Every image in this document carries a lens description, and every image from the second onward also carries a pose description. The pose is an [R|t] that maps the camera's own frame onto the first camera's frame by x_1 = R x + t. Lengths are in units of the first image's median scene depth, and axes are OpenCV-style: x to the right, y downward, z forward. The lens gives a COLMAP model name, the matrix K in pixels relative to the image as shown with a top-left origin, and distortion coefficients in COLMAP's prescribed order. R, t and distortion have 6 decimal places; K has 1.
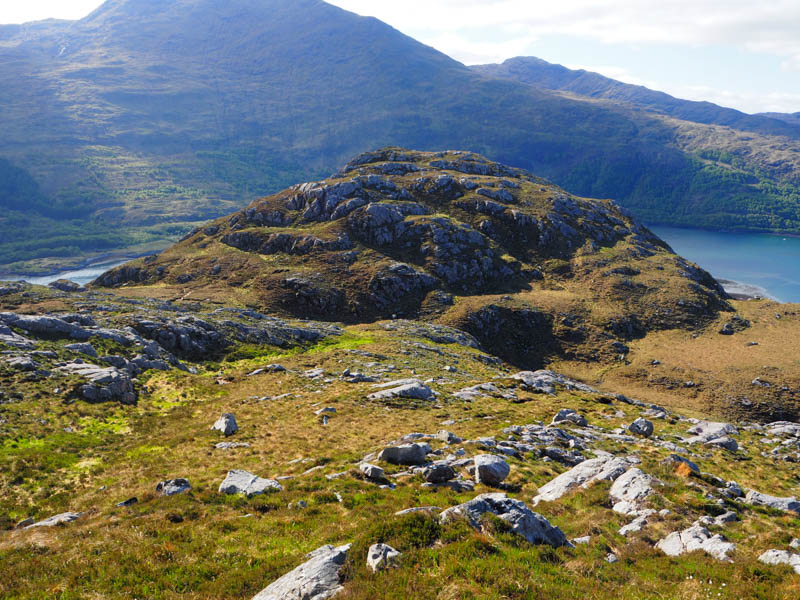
lens RADIAL K [[680.9, 0, 396.5], [0, 680.9, 301.6], [0, 0, 1]] dist [-0.045220, 0.018493]
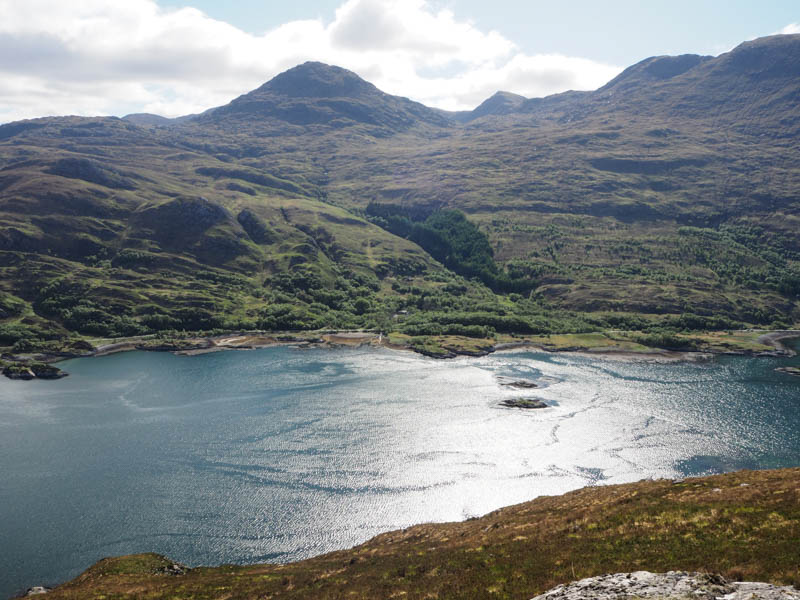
lens RADIAL K [[680.9, 0, 394.8], [0, 680.9, 300.2], [0, 0, 1]] dist [-0.045220, 0.018493]
pose [[0.744093, 0.121073, -0.657013, -0.003540], [-0.191001, 0.980946, -0.035549, -0.036260], [0.640190, 0.151942, 0.753041, 0.160291]]
